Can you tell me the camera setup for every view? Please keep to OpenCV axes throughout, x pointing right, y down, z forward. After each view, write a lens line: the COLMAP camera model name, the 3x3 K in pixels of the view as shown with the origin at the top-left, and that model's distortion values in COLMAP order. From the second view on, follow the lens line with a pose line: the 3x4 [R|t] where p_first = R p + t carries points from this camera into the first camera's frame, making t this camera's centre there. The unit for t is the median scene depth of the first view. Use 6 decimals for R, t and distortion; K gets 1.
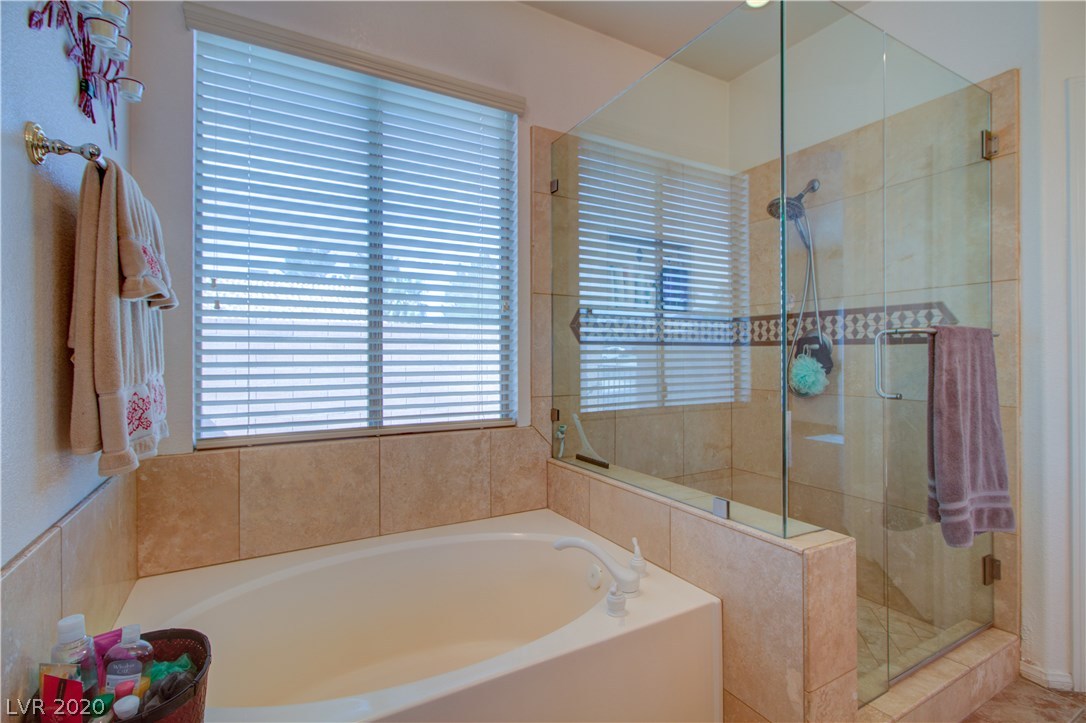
lens RADIAL K [[505.9, 0, 552.0], [0, 505.9, 352.2], [0, 0, 1]] dist [-0.017177, 0.009068]
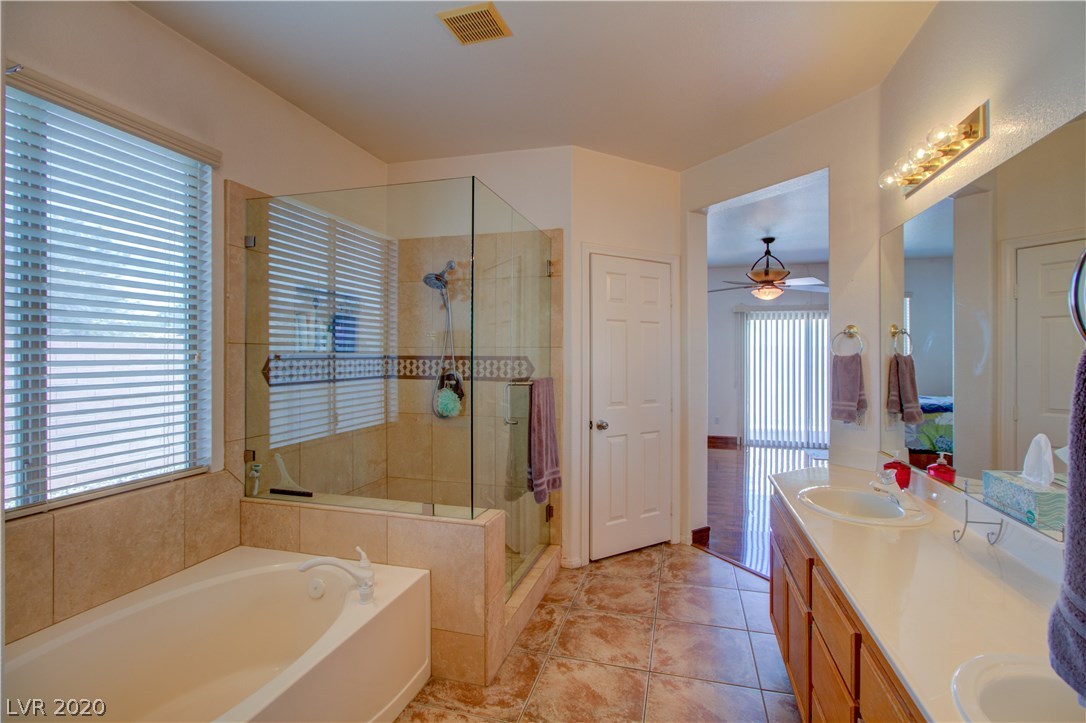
lens RADIAL K [[505.9, 0, 545.7], [0, 505.9, 356.3], [0, 0, 1]] dist [-0.017177, 0.009068]
pose [[0.713808, -0.001743, 0.700339, -0.325630], [-0.007439, 0.999922, 0.010071, -0.114677], [-0.700301, -0.012399, 0.713740, -0.214740]]
